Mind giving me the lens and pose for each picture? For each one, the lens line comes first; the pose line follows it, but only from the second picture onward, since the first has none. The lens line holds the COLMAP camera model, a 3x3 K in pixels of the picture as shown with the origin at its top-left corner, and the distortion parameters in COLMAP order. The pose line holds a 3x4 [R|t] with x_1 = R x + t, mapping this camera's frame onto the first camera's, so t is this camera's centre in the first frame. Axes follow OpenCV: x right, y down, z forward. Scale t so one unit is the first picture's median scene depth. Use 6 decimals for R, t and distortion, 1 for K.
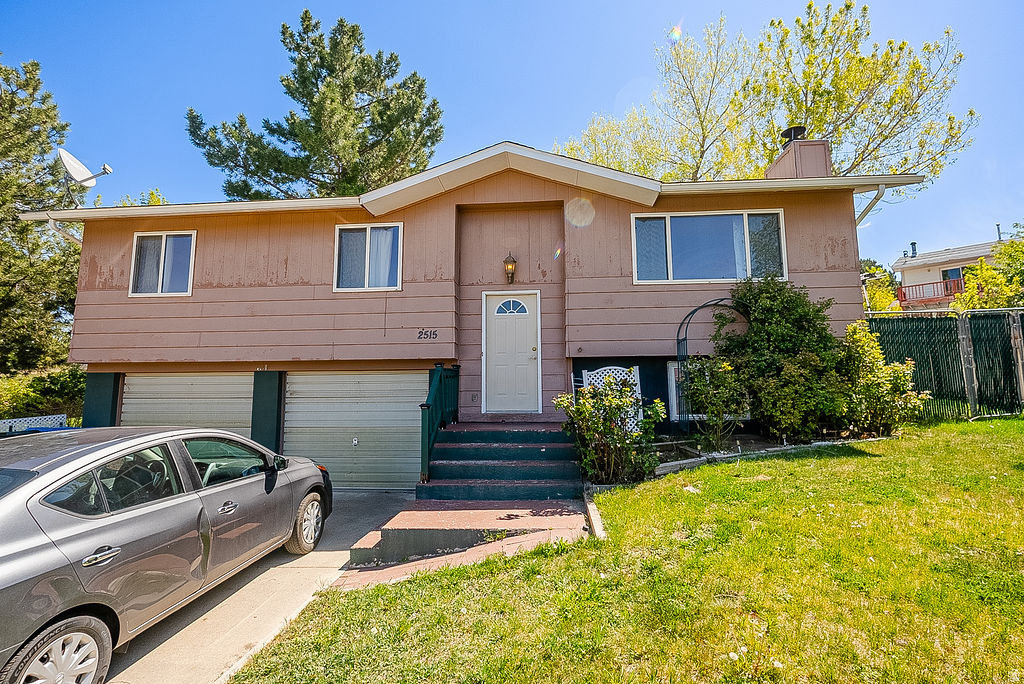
lens RADIAL K [[471.6, 0, 510.4], [0, 471.6, 342.2], [0, 0, 1]] dist [-0.007761, 0.000906]
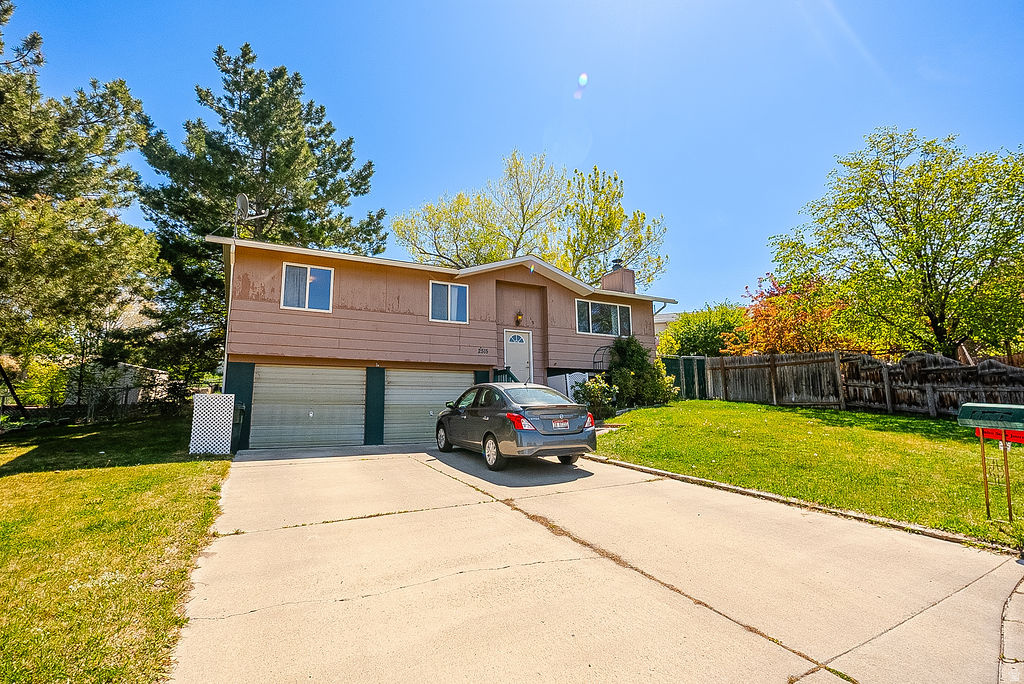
lens RADIAL K [[471.6, 0, 513.1], [0, 471.6, 343.0], [0, 0, 1]] dist [-0.007761, 0.000906]
pose [[0.842314, 0.077427, 0.533396, -0.984035], [-0.052697, 0.996717, -0.061464, 0.054634], [-0.536404, 0.023664, 0.843629, -0.536172]]
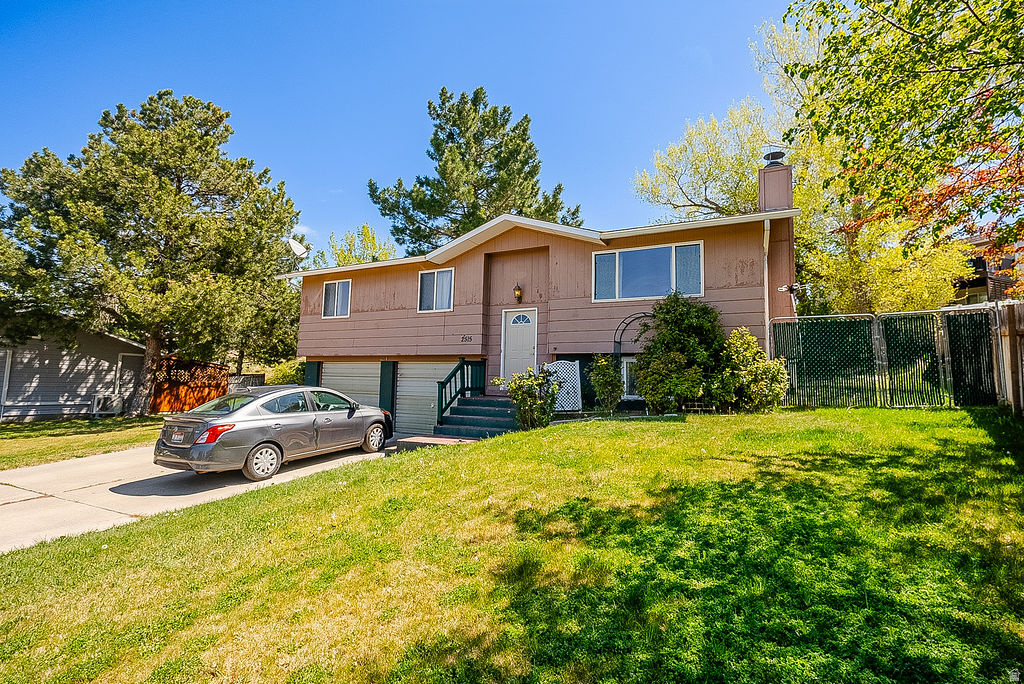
lens RADIAL K [[471.6, 0, 508.5], [0, 471.6, 338.7], [0, 0, 1]] dist [-0.007761, 0.000906]
pose [[0.923306, -0.010232, -0.383929, 0.533822], [0.018301, 0.999682, 0.017370, -0.039845], [0.383629, -0.023064, 0.923199, -0.384559]]
